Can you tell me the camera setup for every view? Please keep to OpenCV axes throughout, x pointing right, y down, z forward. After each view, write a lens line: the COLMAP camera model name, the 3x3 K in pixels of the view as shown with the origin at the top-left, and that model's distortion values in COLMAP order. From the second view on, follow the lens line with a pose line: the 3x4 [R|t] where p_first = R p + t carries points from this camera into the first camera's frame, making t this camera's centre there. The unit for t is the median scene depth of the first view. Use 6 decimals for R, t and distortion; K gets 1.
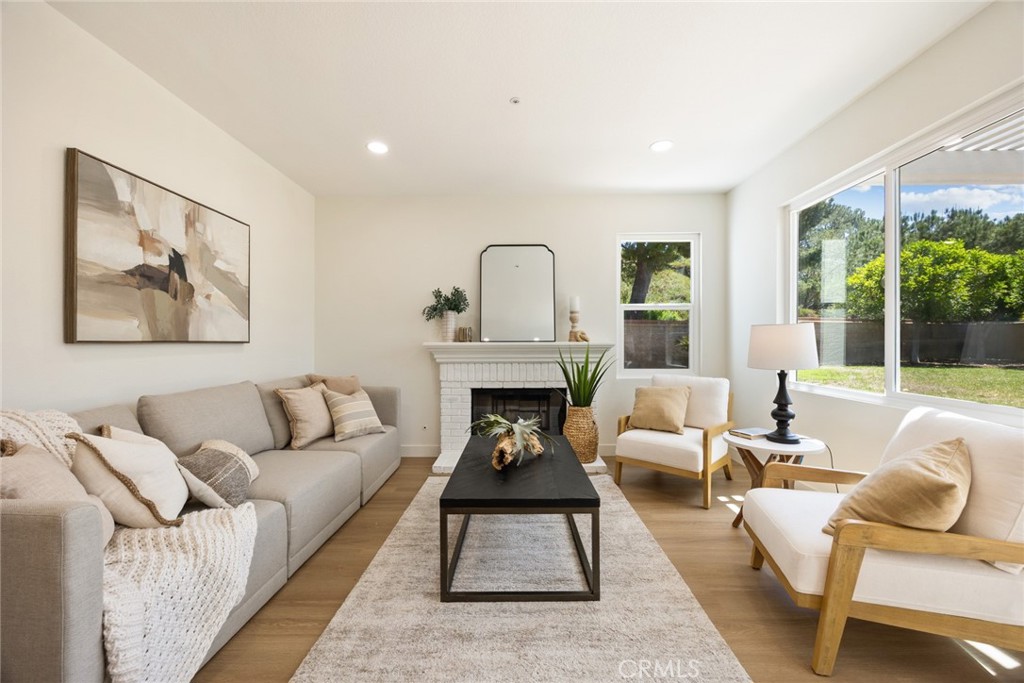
lens RADIAL K [[393.5, 0, 512.0], [0, 393.5, 341.5], [0, 0, 1]] dist [-0.001614, -0.000092]
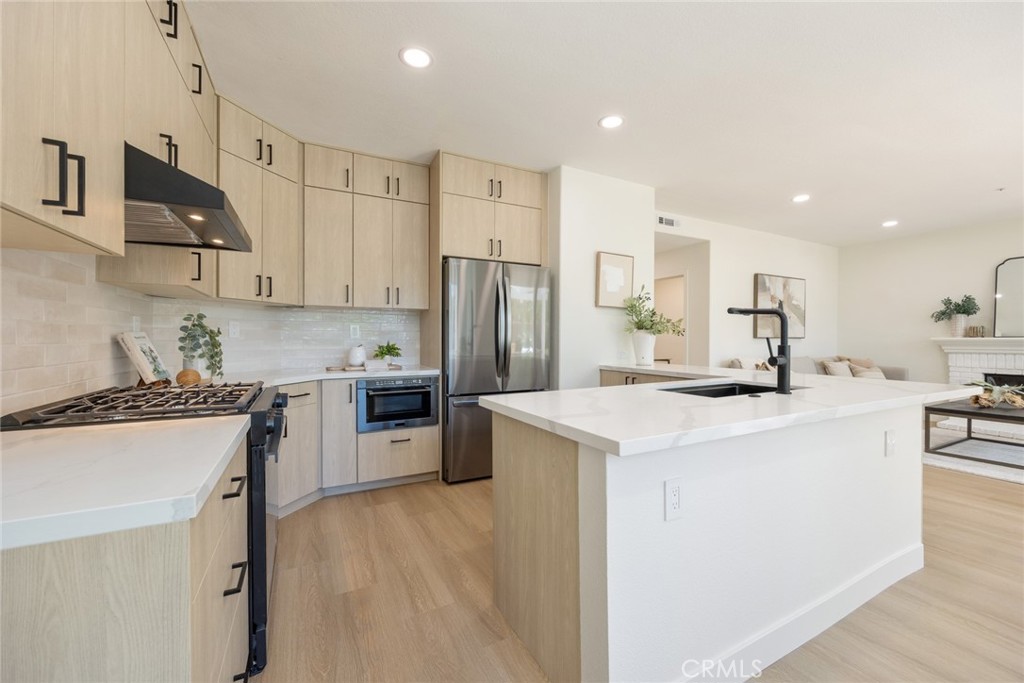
lens RADIAL K [[393.5, 0, 512.0], [0, 393.5, 341.5], [0, 0, 1]] dist [-0.001614, -0.000092]
pose [[0.463226, 0.006997, -0.886213, 0.326119], [0.003420, 0.999947, 0.009683, -0.003107], [0.886234, -0.007517, 0.463178, -0.982090]]
